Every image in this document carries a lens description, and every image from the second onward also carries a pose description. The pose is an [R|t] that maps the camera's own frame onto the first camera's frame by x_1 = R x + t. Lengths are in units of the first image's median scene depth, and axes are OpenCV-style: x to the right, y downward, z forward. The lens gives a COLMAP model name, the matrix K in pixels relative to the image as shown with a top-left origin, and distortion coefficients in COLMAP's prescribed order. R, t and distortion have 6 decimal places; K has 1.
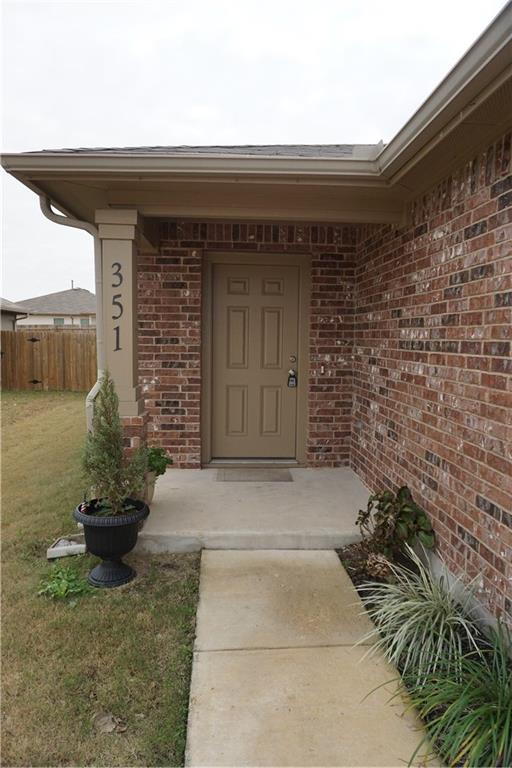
lens RADIAL K [[519.6, 0, 252.5], [0, 519.6, 383.9], [0, 0, 1]] dist [-0.009650, -0.000775]
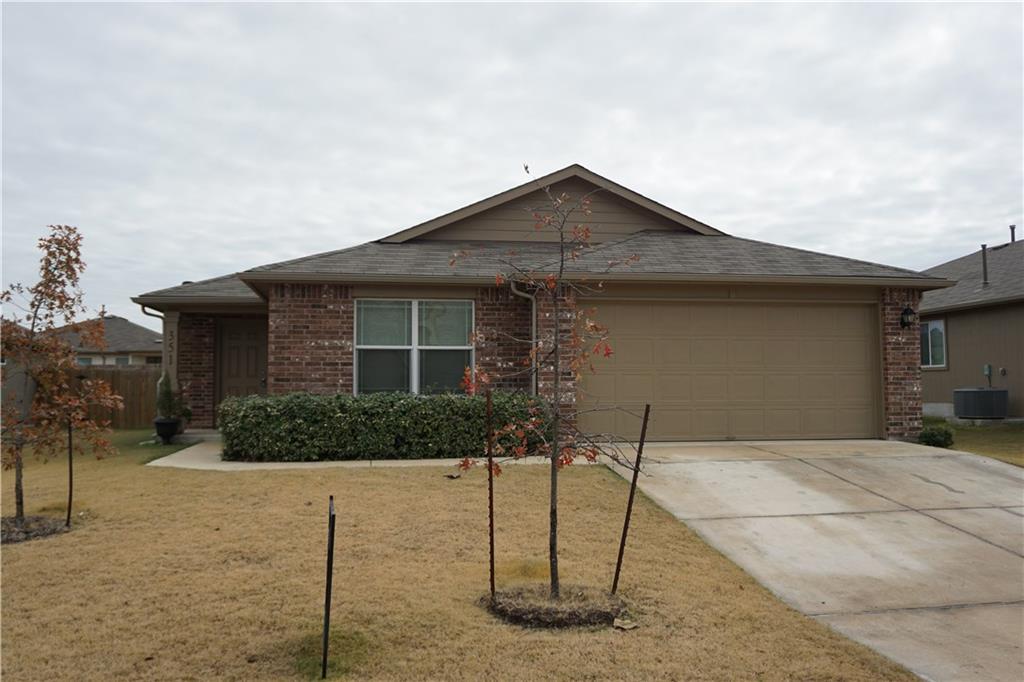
lens RADIAL K [[903.5, 0, 512.9], [0, 903.5, 343.3], [0, 0, 1]] dist [0.005280, 0.000966]
pose [[0.993355, -0.011136, 0.114554, 0.644842], [0.026829, 0.990294, -0.136375, 0.345225], [-0.111923, 0.138542, 0.984012, -2.553882]]
